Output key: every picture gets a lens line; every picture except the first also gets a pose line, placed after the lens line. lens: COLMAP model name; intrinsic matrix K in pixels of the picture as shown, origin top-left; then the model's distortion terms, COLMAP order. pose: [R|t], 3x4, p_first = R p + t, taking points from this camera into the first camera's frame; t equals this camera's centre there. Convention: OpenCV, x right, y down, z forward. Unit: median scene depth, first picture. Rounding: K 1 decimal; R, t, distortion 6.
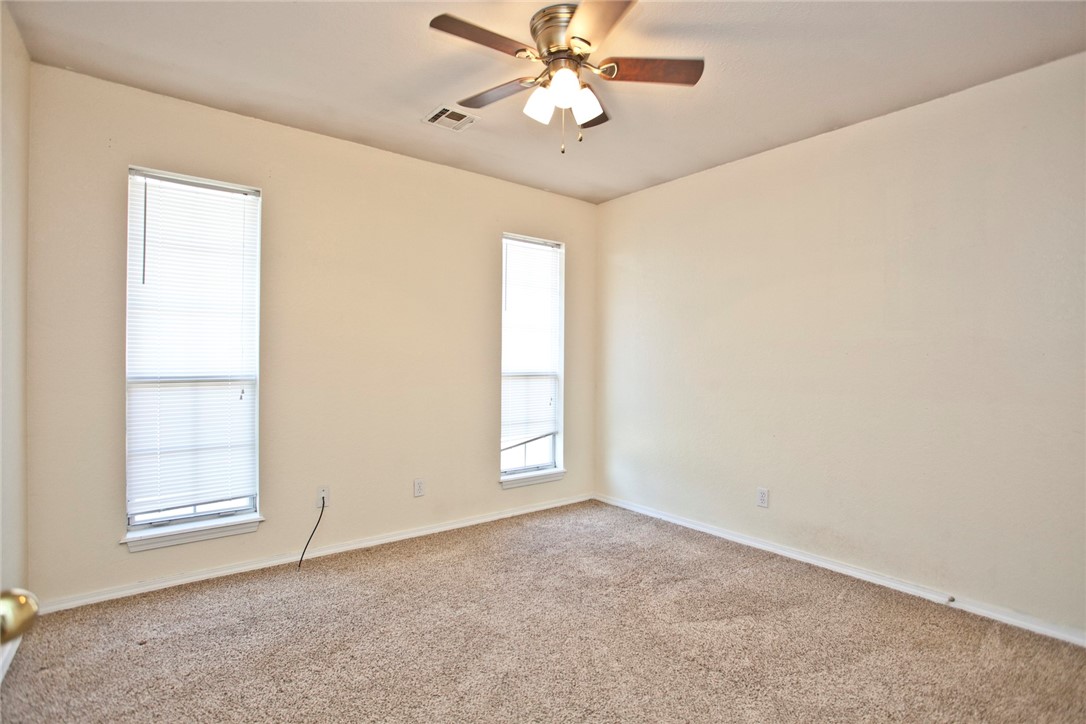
lens RADIAL K [[538.8, 0, 543.0], [0, 538.8, 362.0], [0, 0, 1]] dist [-0.048846, 0.000613]
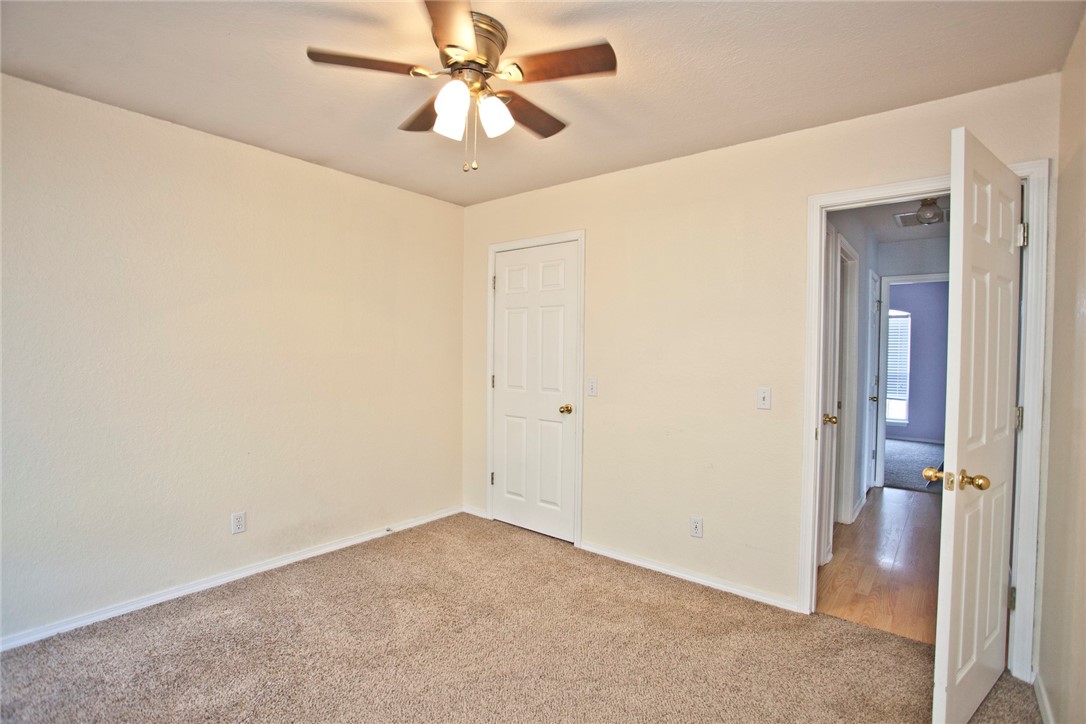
lens RADIAL K [[538.8, 0, 543.0], [0, 538.8, 362.0], [0, 0, 1]] dist [-0.048846, 0.000613]
pose [[-0.264237, -0.025173, 0.964129, -0.686189], [0.000353, 0.999657, 0.026198, -0.044962], [-0.964458, 0.007263, -0.264137, 0.882764]]
